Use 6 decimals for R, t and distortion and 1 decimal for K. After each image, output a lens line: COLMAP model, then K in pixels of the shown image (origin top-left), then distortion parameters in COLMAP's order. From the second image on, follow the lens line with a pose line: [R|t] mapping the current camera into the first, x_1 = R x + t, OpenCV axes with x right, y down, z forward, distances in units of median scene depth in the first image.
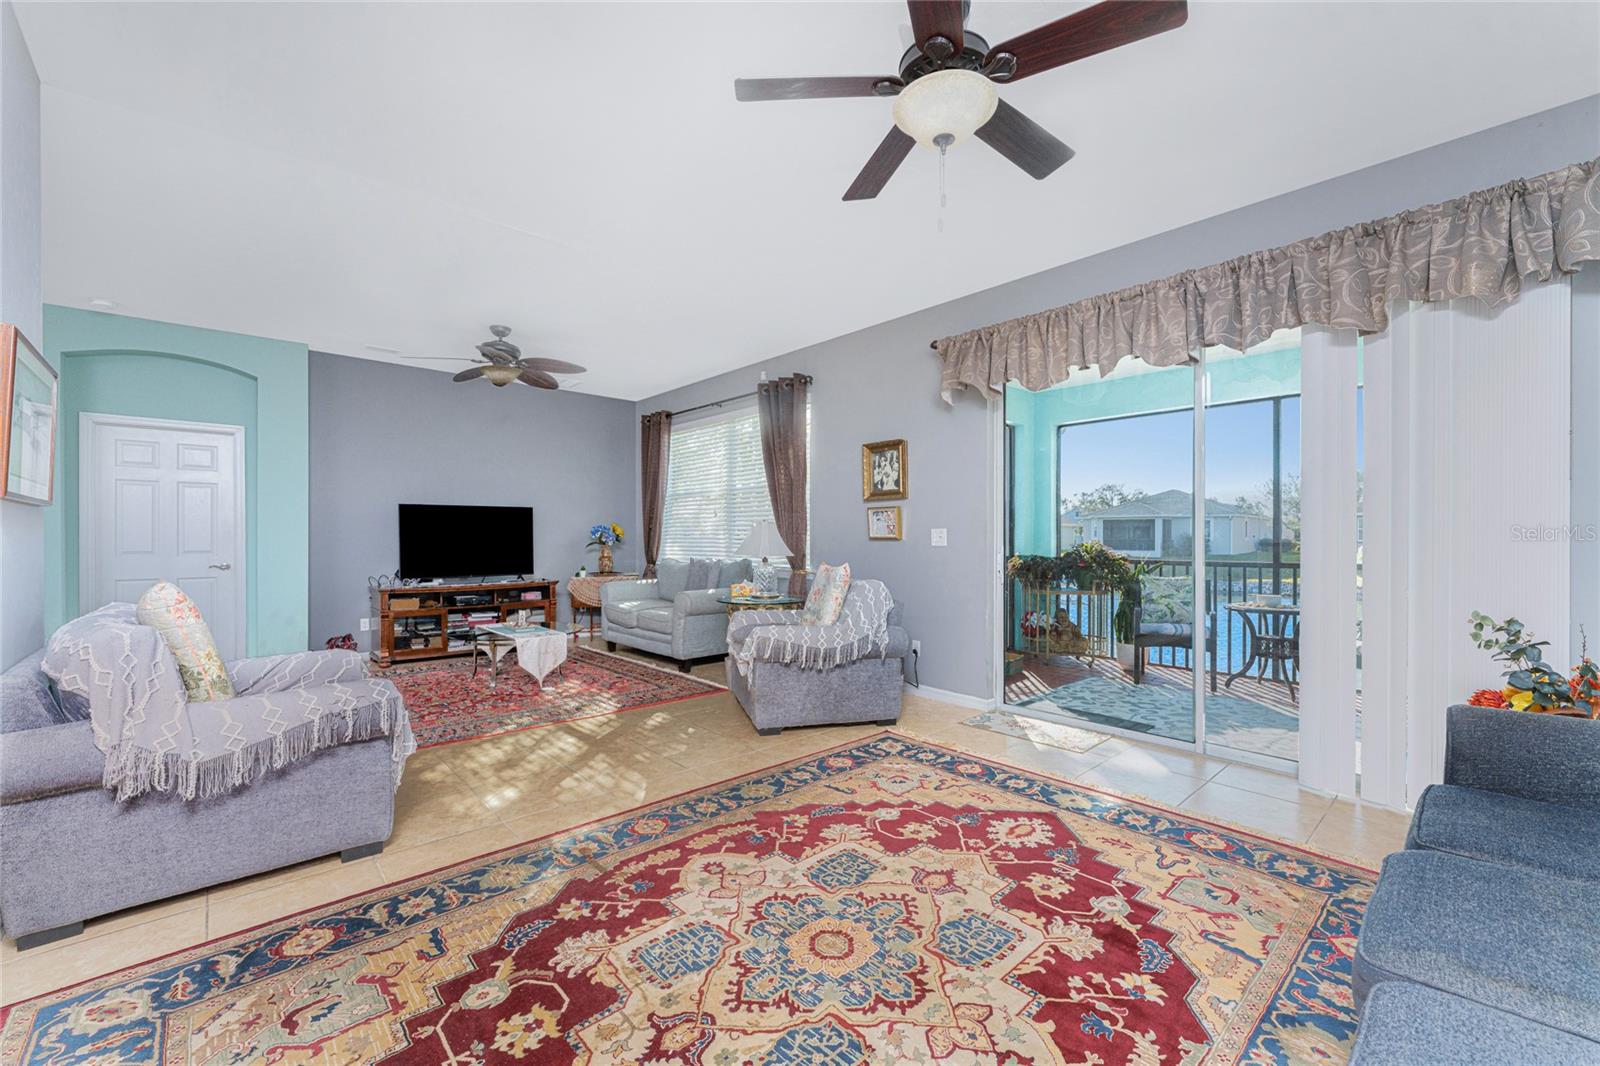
lens RADIAL K [[643.7, 0, 793.2], [0, 643.7, 536.5], [0, 0, 1]] dist [-0.000551, -0.000067]
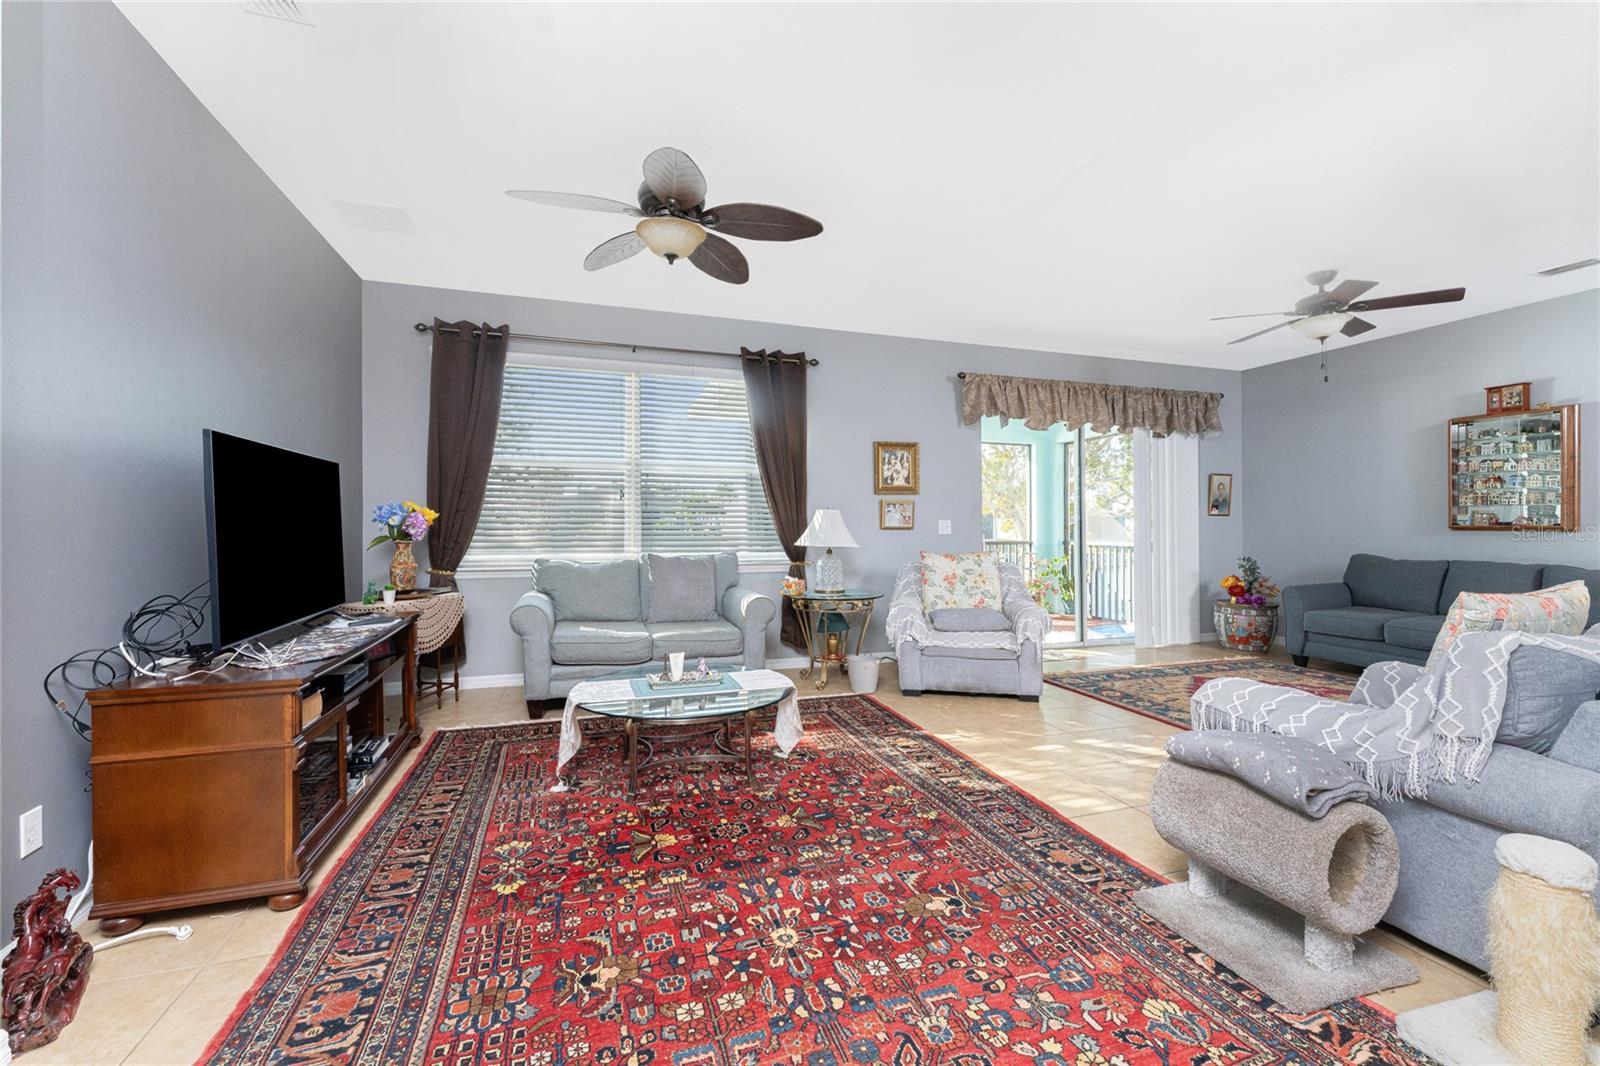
lens RADIAL K [[643.7, 0, 793.2], [0, 643.7, 536.5], [0, 0, 1]] dist [-0.000551, -0.000067]
pose [[0.406989, -0.016810, 0.913278, -1.320325], [-0.006589, 0.999751, 0.021338, -0.006607], [-0.913409, -0.014702, 0.406777, 0.961289]]
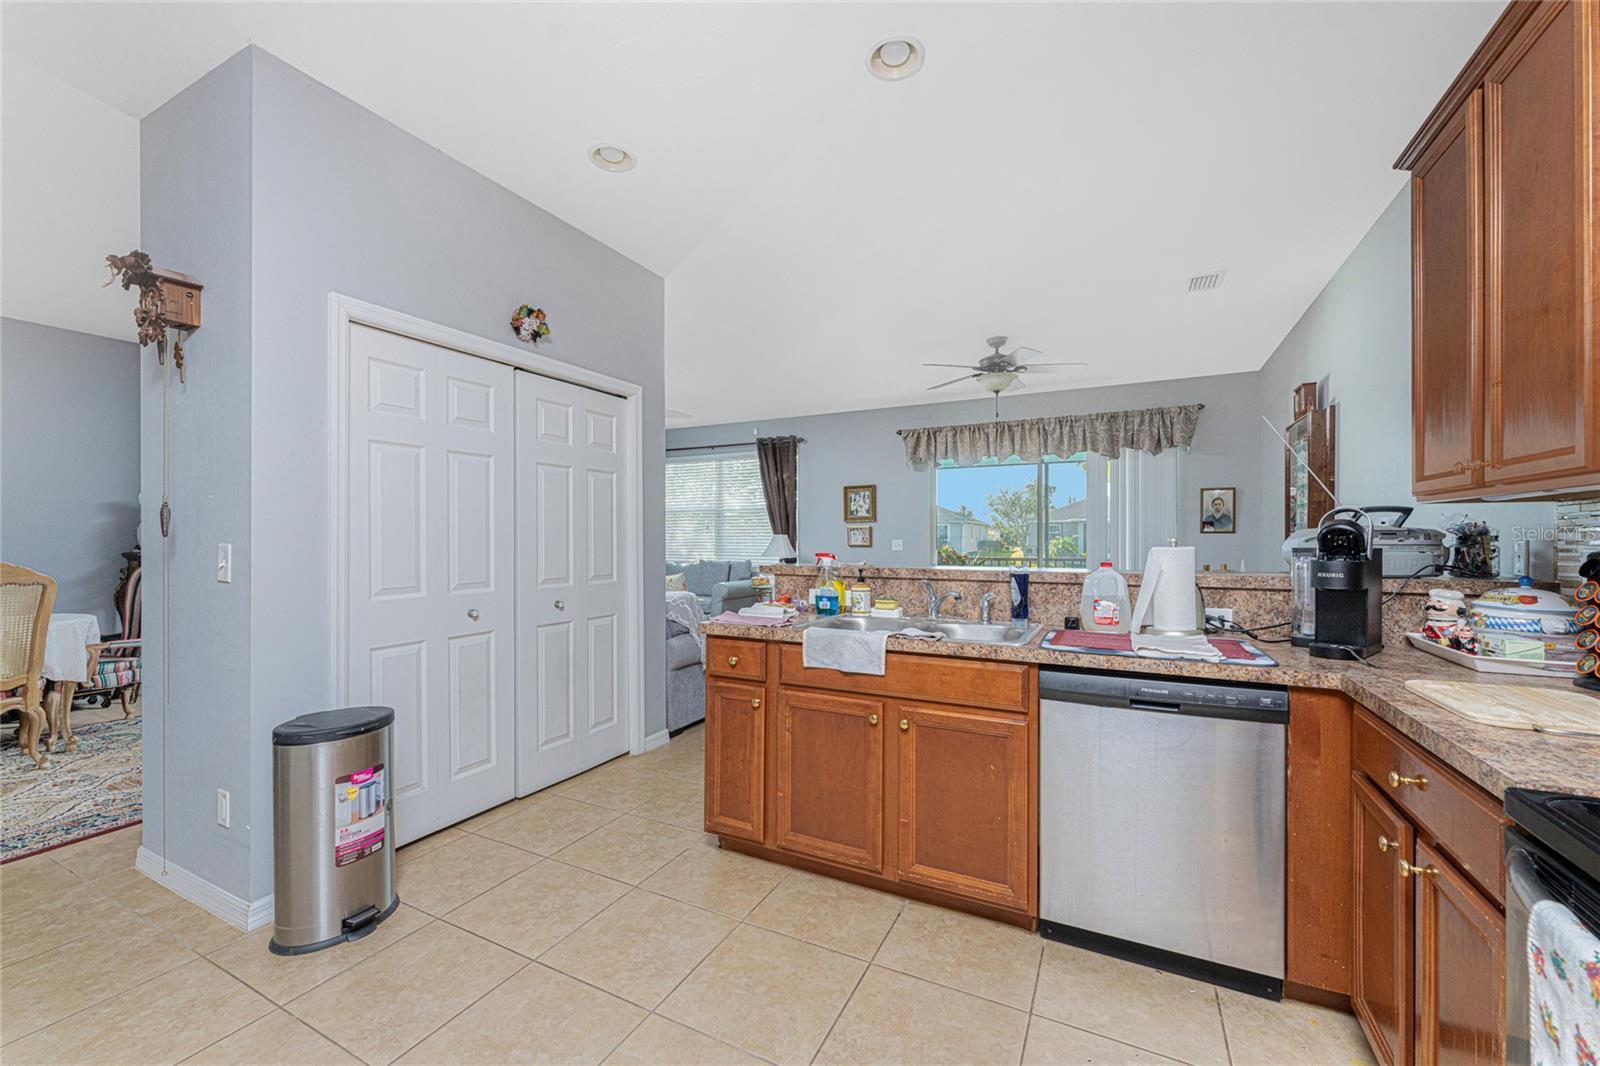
lens RADIAL K [[643.7, 0, 793.2], [0, 643.7, 536.5], [0, 0, 1]] dist [-0.000551, -0.000067]
pose [[0.937982, 0.000088, 0.346683, -0.777842], [0.000704, 0.999997, -0.002160, -0.022847], [-0.346682, 0.002270, 0.937980, -0.613056]]
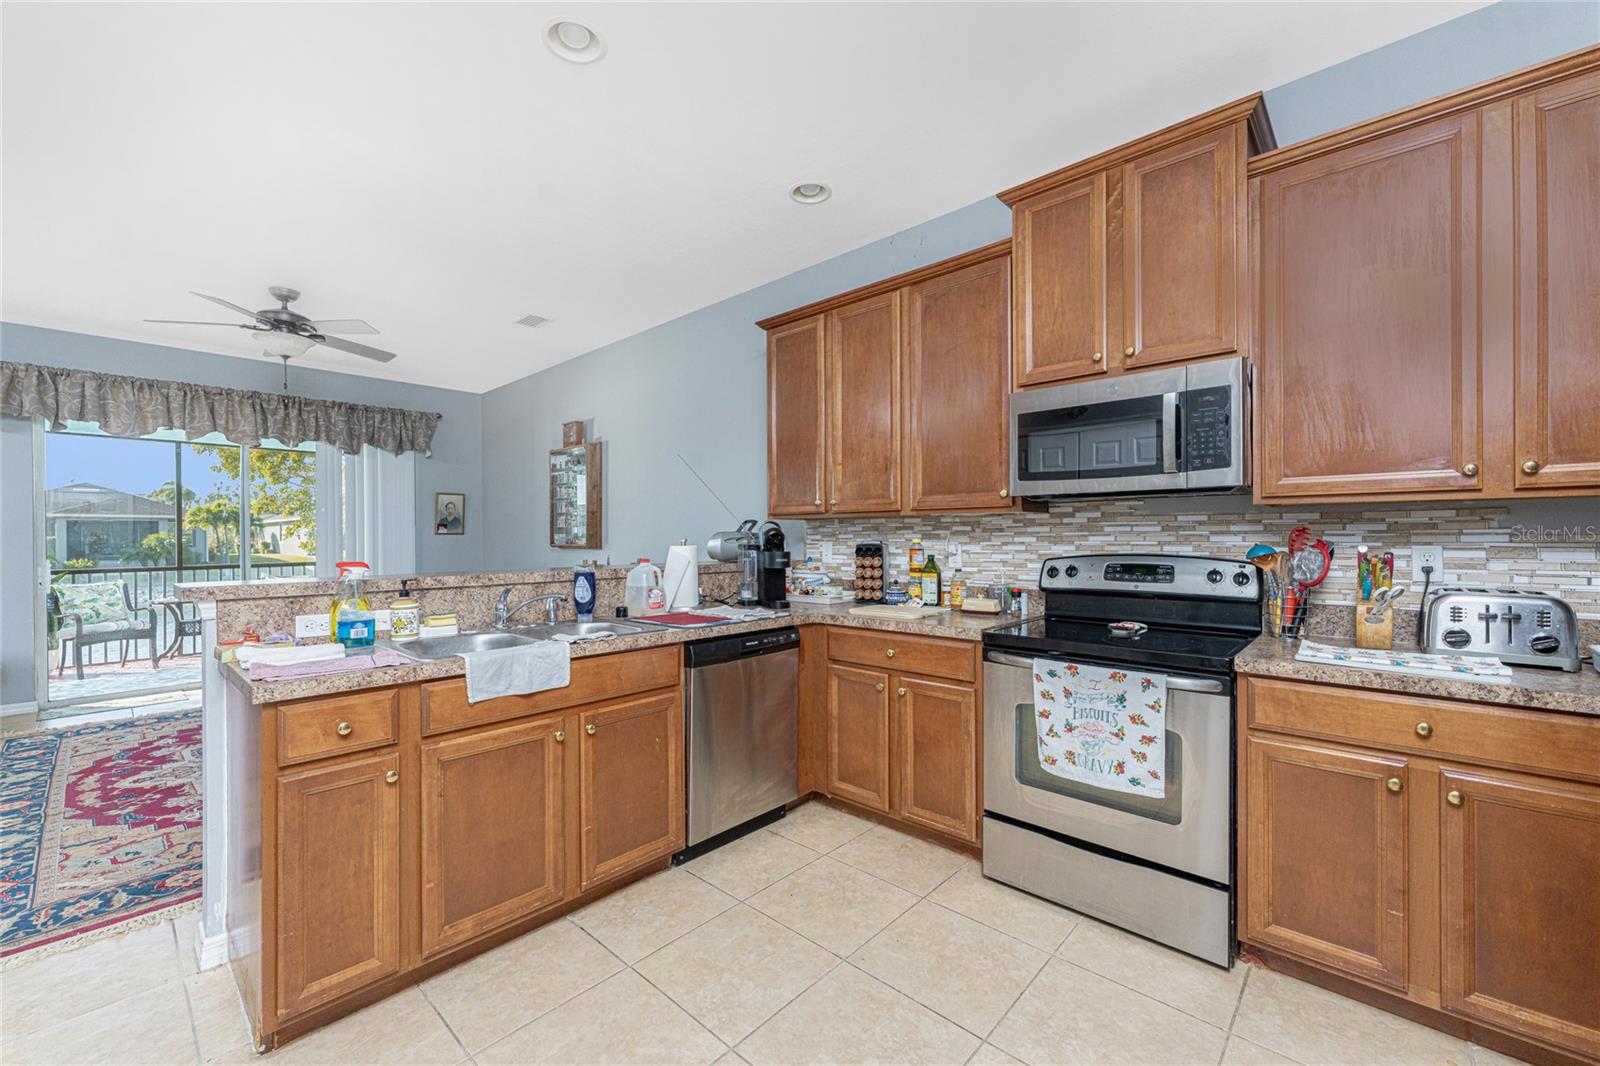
lens RADIAL K [[643.7, 0, 793.2], [0, 643.7, 536.5], [0, 0, 1]] dist [-0.000551, -0.000067]
pose [[-0.086094, 0.000361, 0.996287, -1.071138], [0.004103, 0.999992, -0.000008, -0.025120], [-0.996279, 0.004087, -0.086095, -0.228714]]
